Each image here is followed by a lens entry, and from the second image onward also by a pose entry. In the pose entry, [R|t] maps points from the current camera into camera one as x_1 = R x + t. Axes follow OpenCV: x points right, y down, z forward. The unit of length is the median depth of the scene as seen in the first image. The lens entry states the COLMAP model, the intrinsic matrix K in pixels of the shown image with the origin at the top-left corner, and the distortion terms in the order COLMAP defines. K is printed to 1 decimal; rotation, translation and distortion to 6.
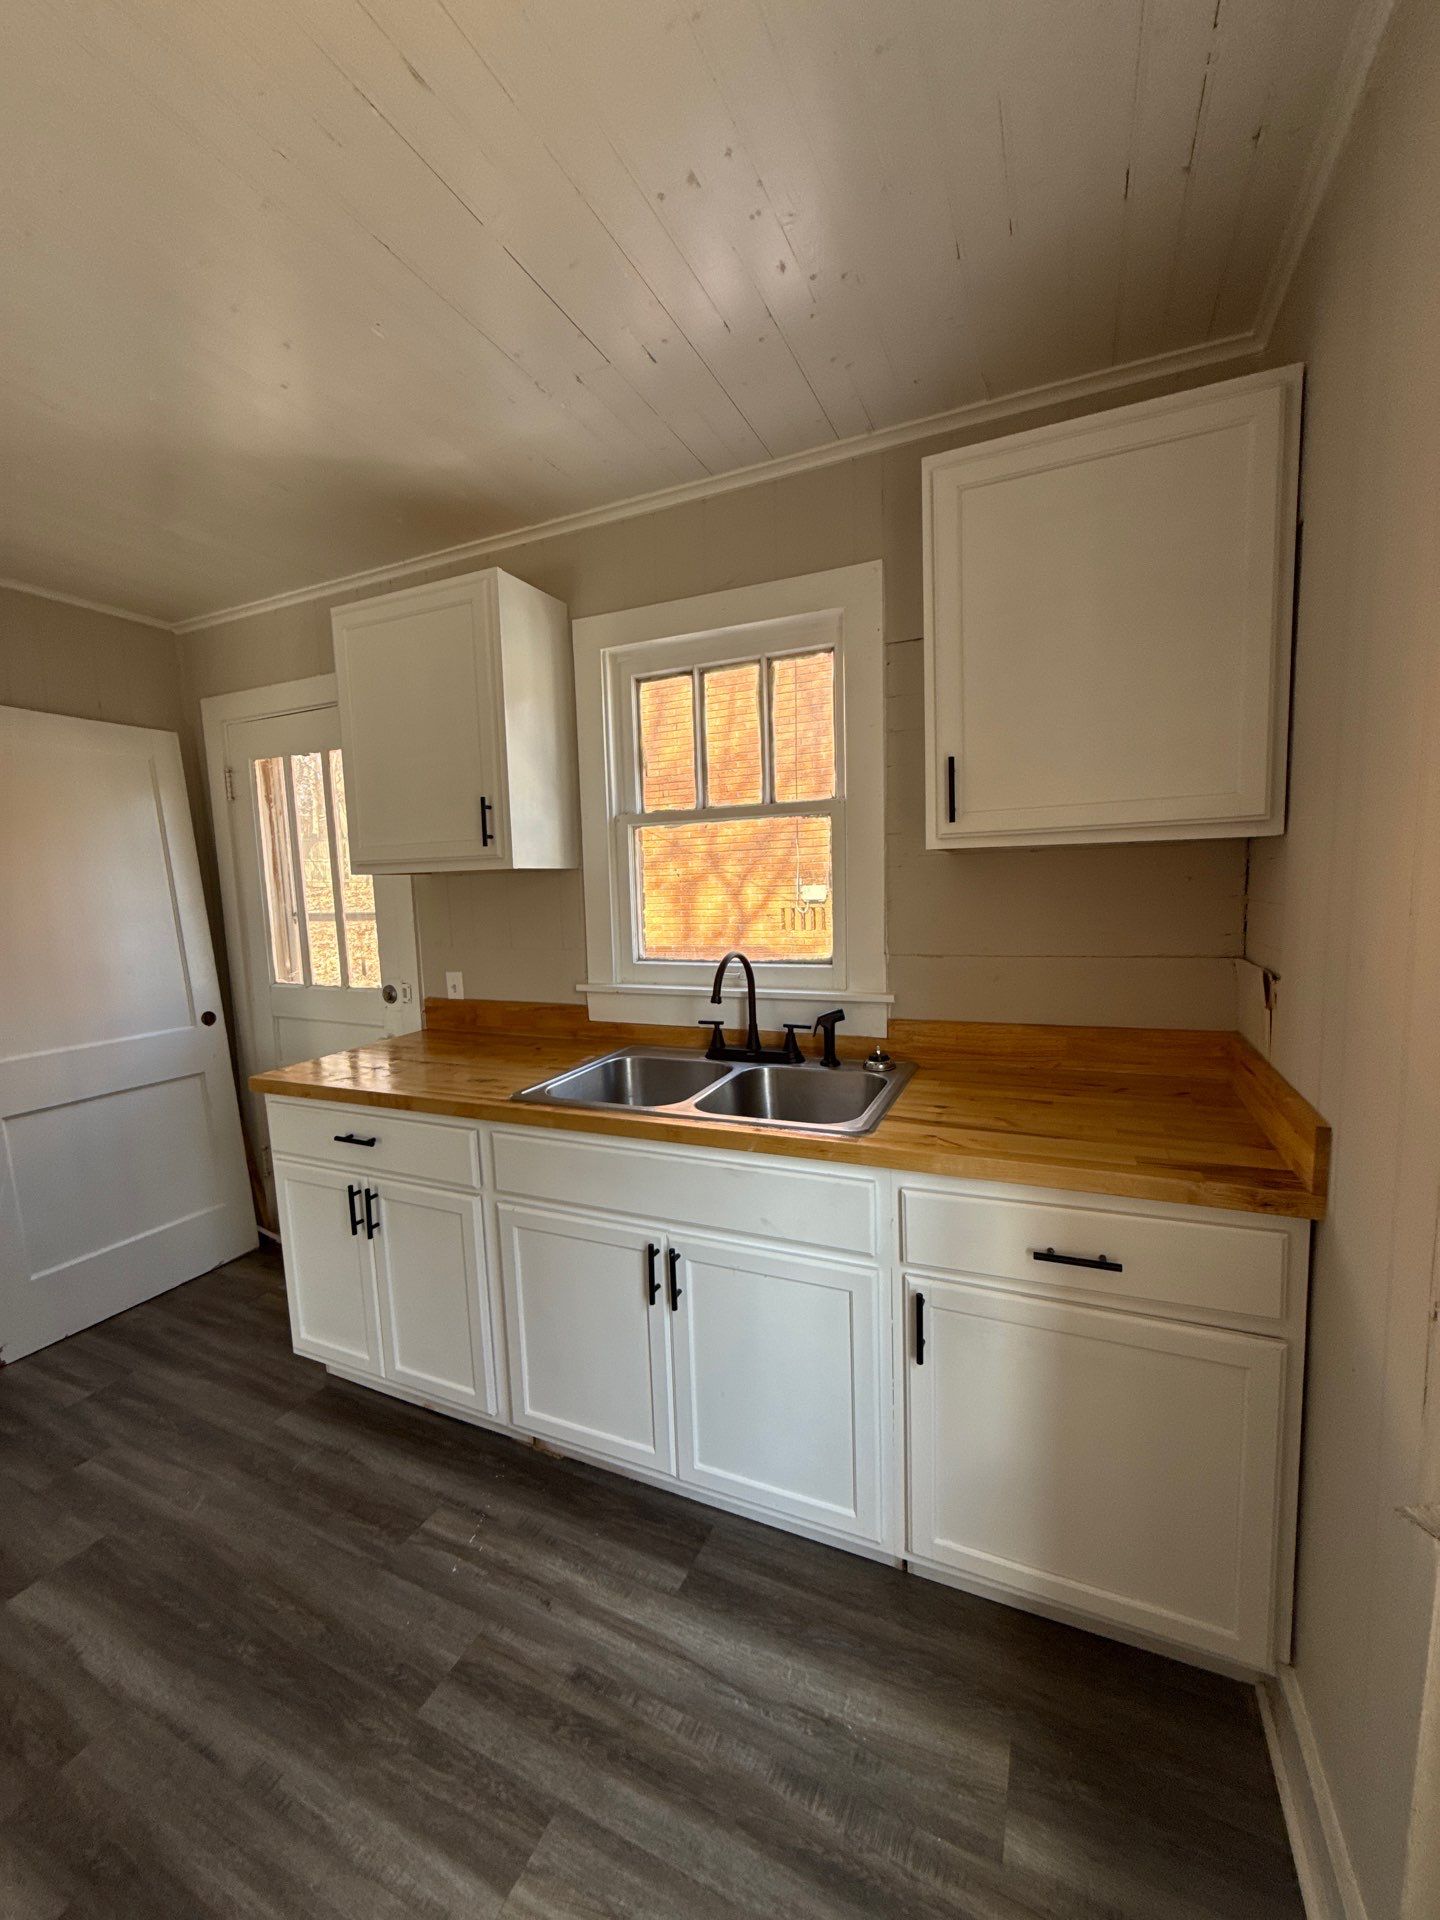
lens RADIAL K [[764.3, 0, 719.8], [0, 764.3, 959.2], [0, 0, 1]] dist [0.001231, 0.000212]
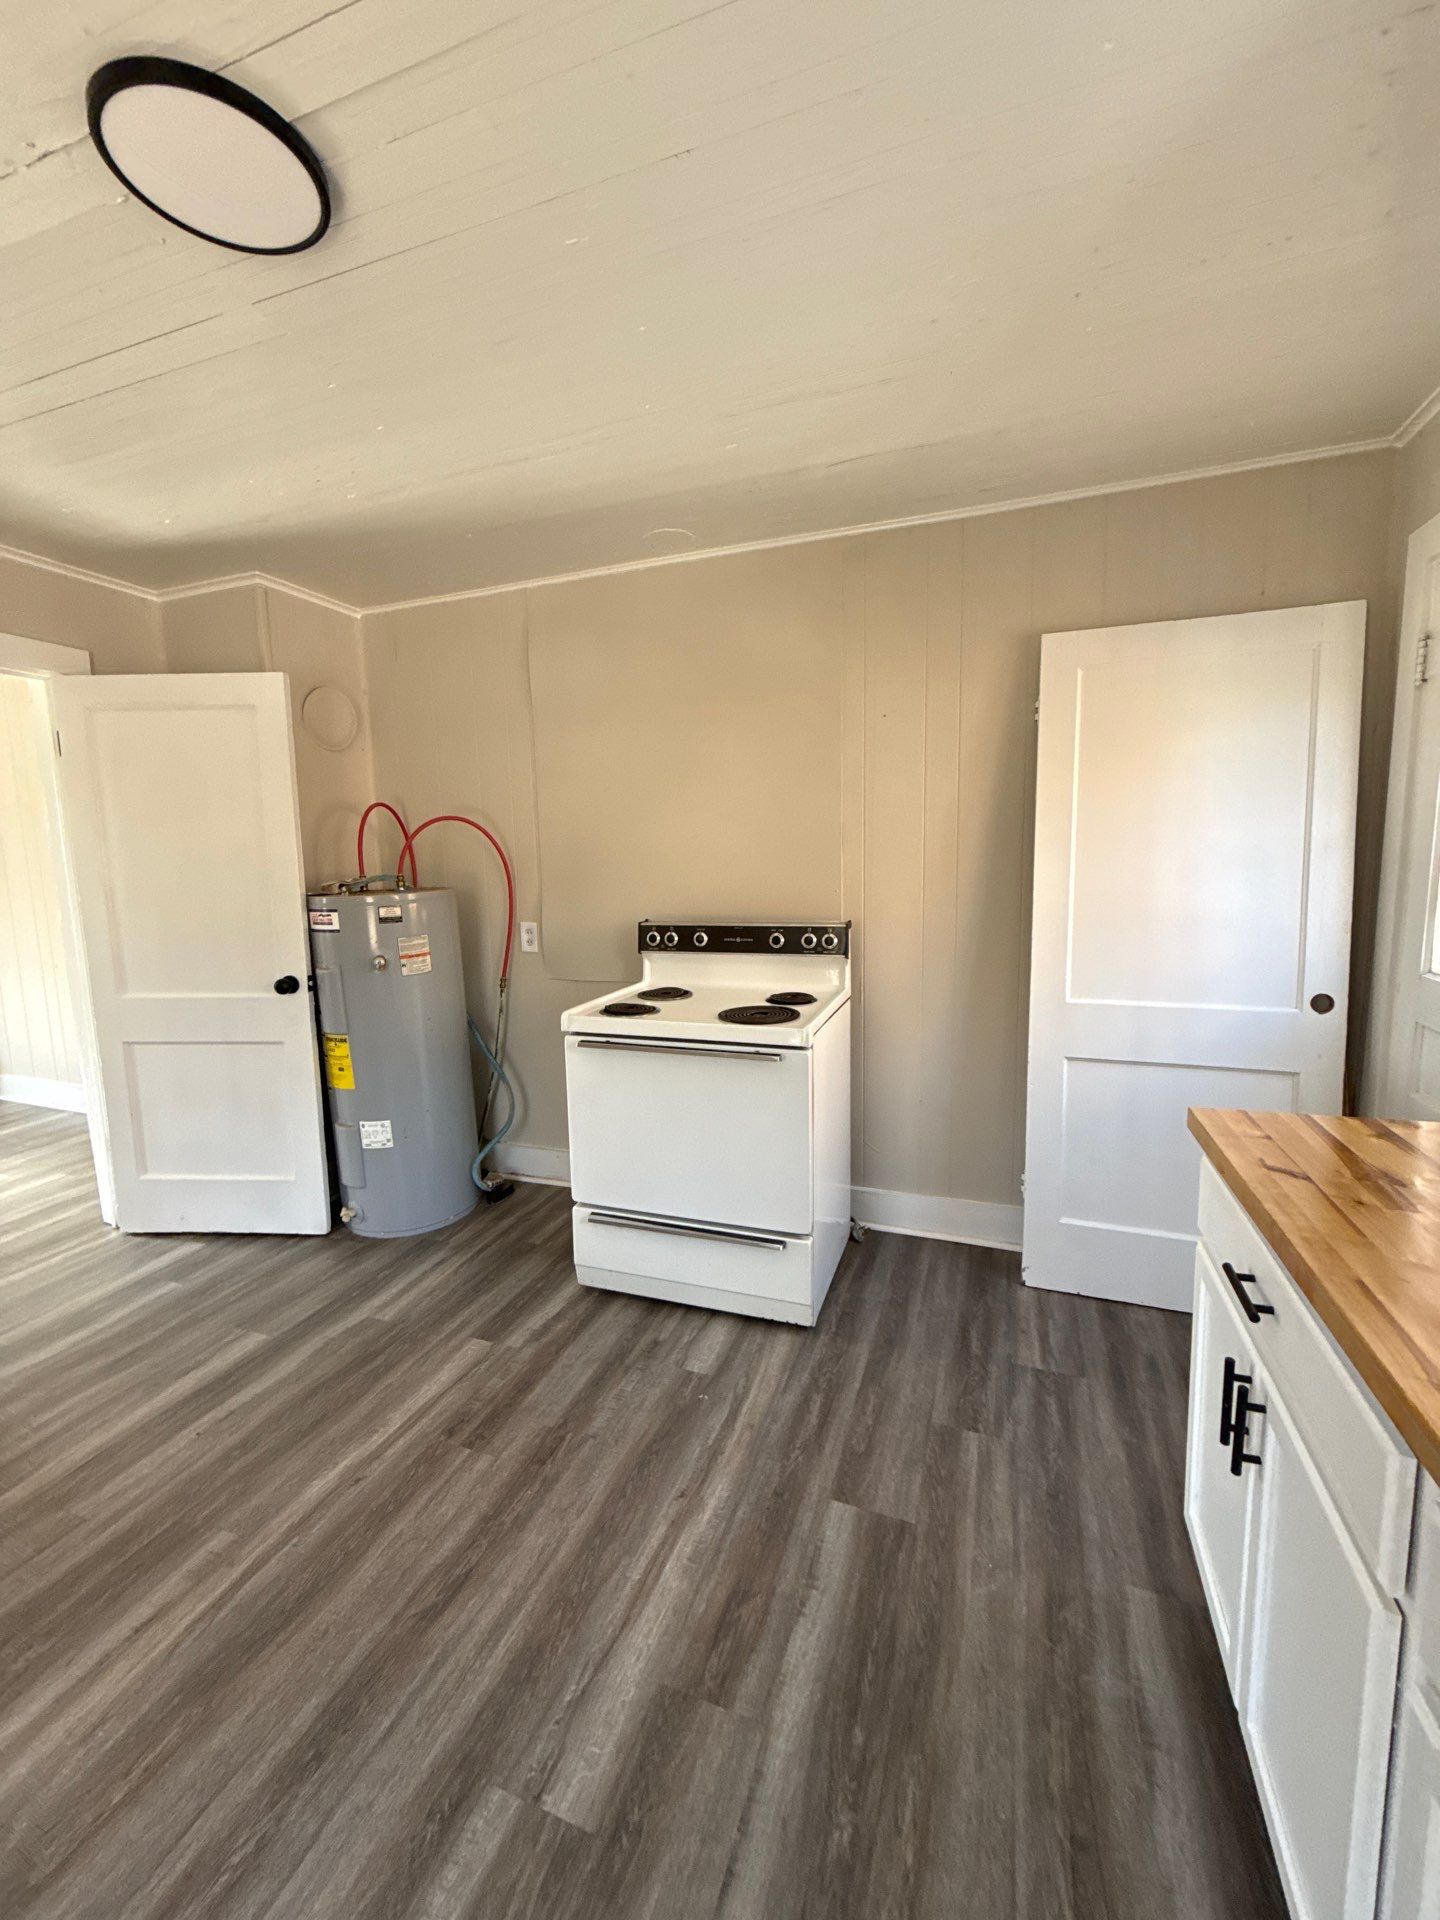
lens RADIAL K [[764.3, 0, 722.4], [0, 764.3, 956.9], [0, 0, 1]] dist [0.001231, 0.000212]
pose [[0.081655, 0.161008, -0.983570, -0.012720], [-0.084176, 0.984453, 0.154164, -0.043502], [0.993100, 0.070205, 0.093939, 0.530090]]
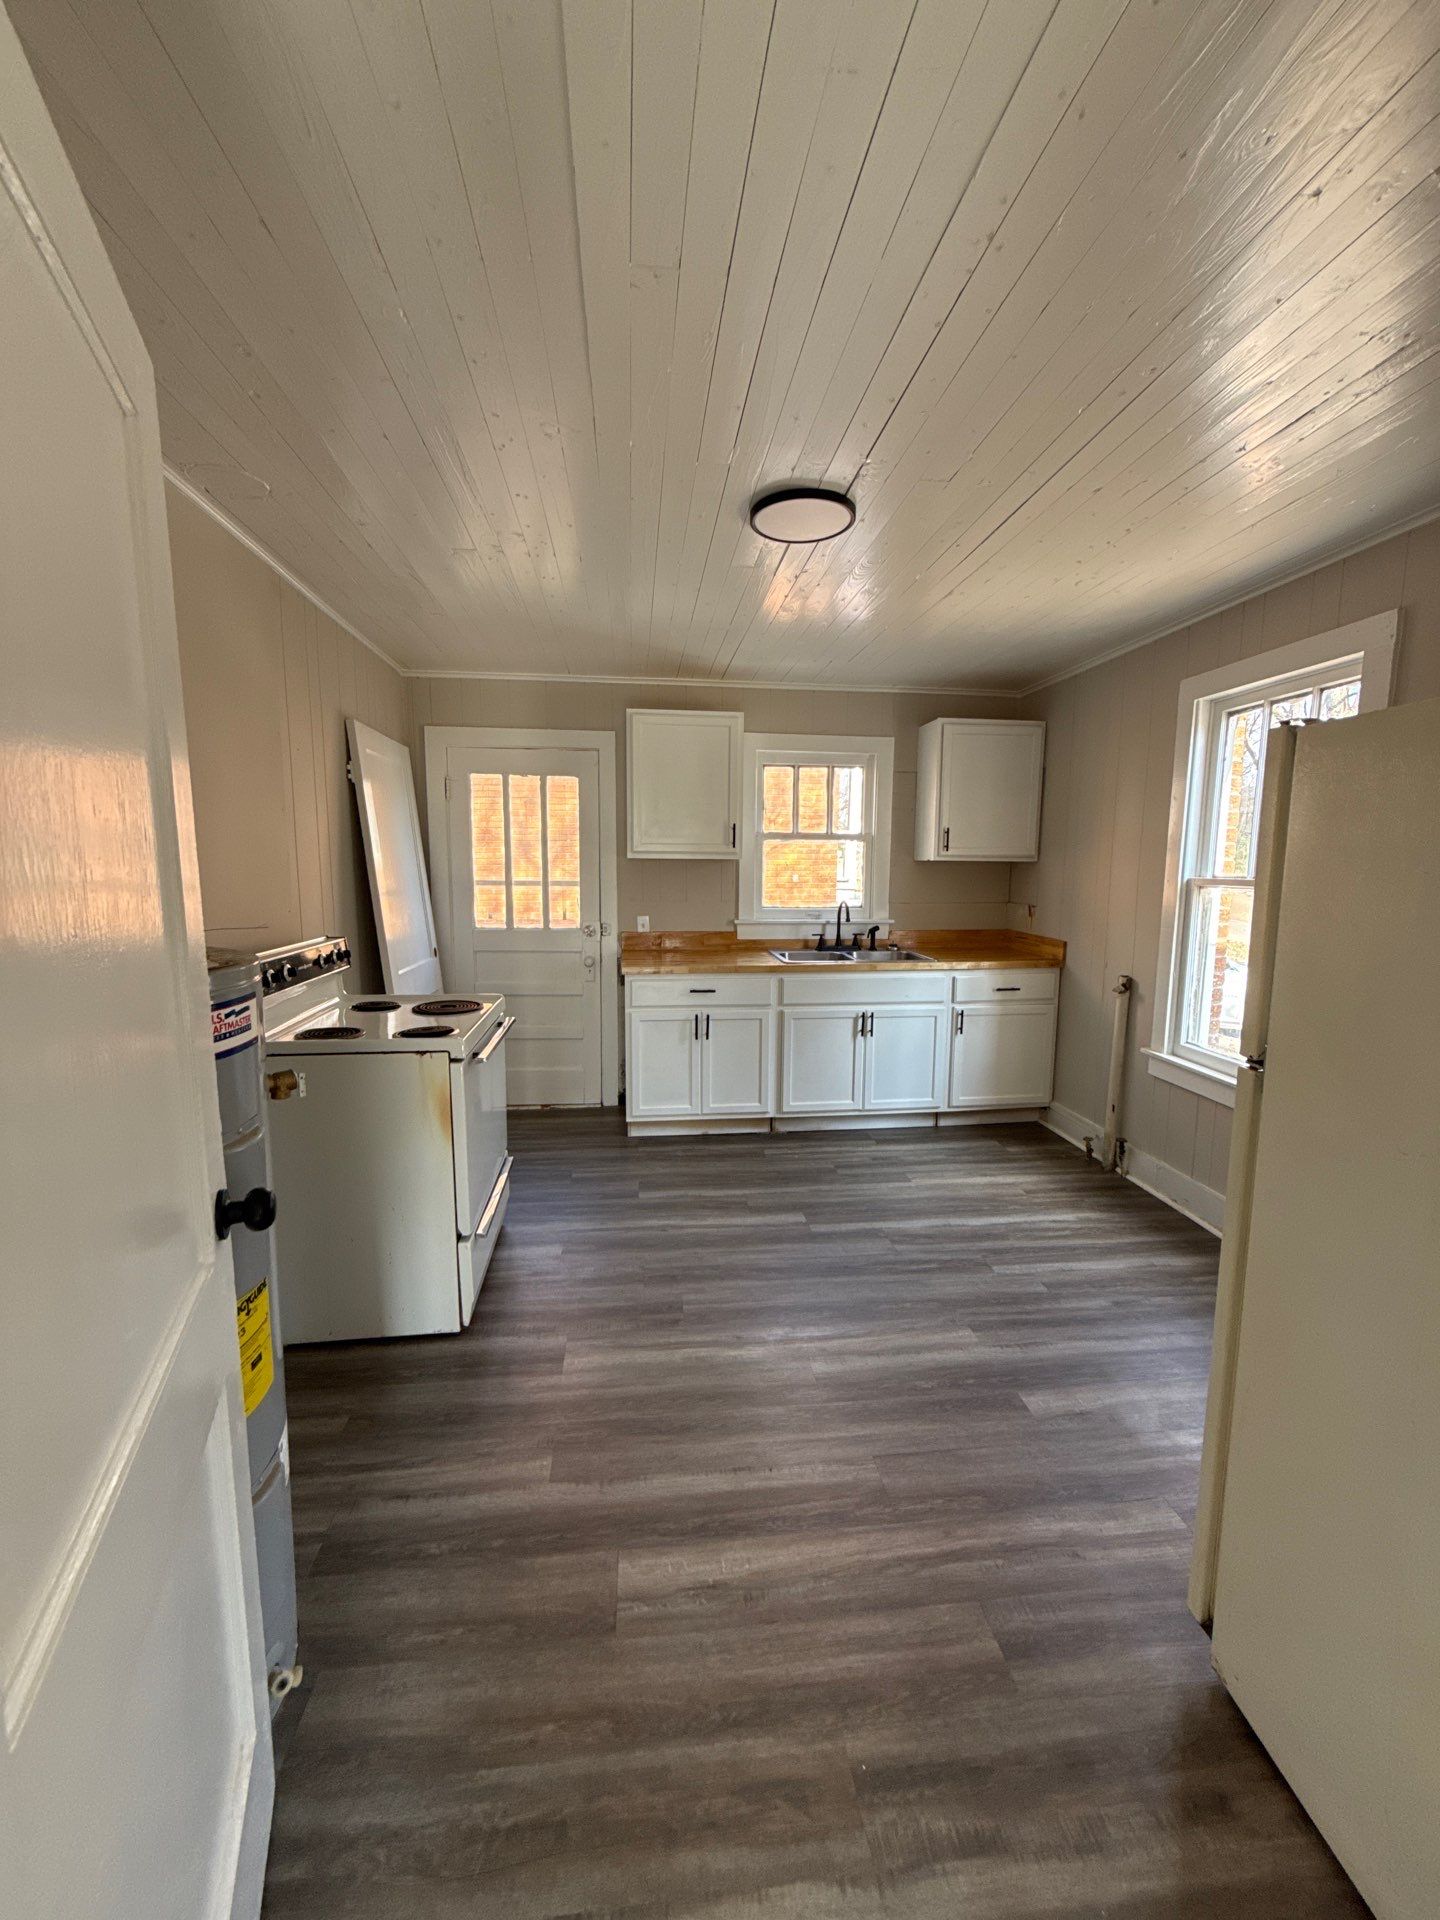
lens RADIAL K [[764.3, 0, 716.2], [0, 764.3, 959.8], [0, 0, 1]] dist [0.001231, 0.000212]
pose [[0.857519, -0.027374, 0.513724, -1.389084], [0.020240, 0.999605, 0.019480, 0.107776], [-0.514054, -0.006307, 0.857734, -0.710420]]
